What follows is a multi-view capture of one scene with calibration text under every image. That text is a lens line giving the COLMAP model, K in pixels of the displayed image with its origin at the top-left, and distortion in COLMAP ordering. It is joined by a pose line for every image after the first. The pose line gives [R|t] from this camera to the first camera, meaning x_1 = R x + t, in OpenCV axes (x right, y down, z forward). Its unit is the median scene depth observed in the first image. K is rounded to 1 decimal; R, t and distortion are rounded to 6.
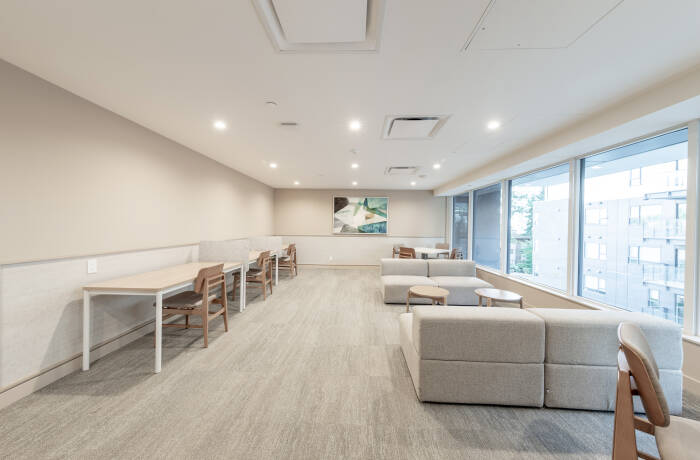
lens RADIAL K [[234.9, 0, 349.2], [0, 234.9, 228.0], [0, 0, 1]] dist [0.006987, 0.000048]
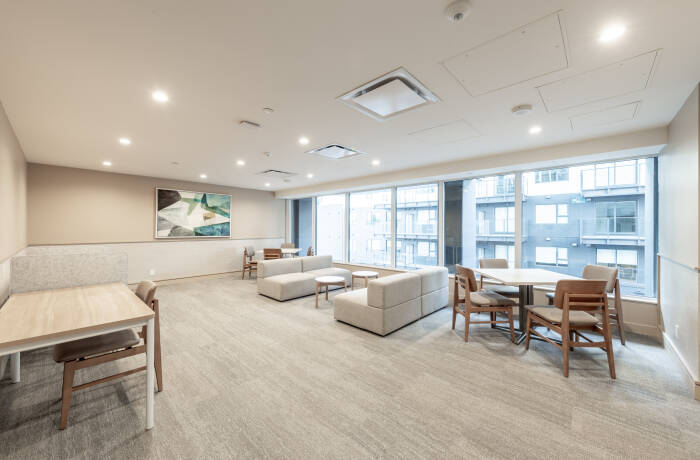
lens RADIAL K [[269.7, 0, 349.0], [0, 269.7, 228.9], [0, 0, 1]] dist [0.000869, -0.000096]
pose [[0.654027, -0.011686, 0.756381, -0.316638], [0.011111, 0.999921, 0.005841, -0.003753], [-0.756390, 0.004585, 0.654105, -0.009263]]
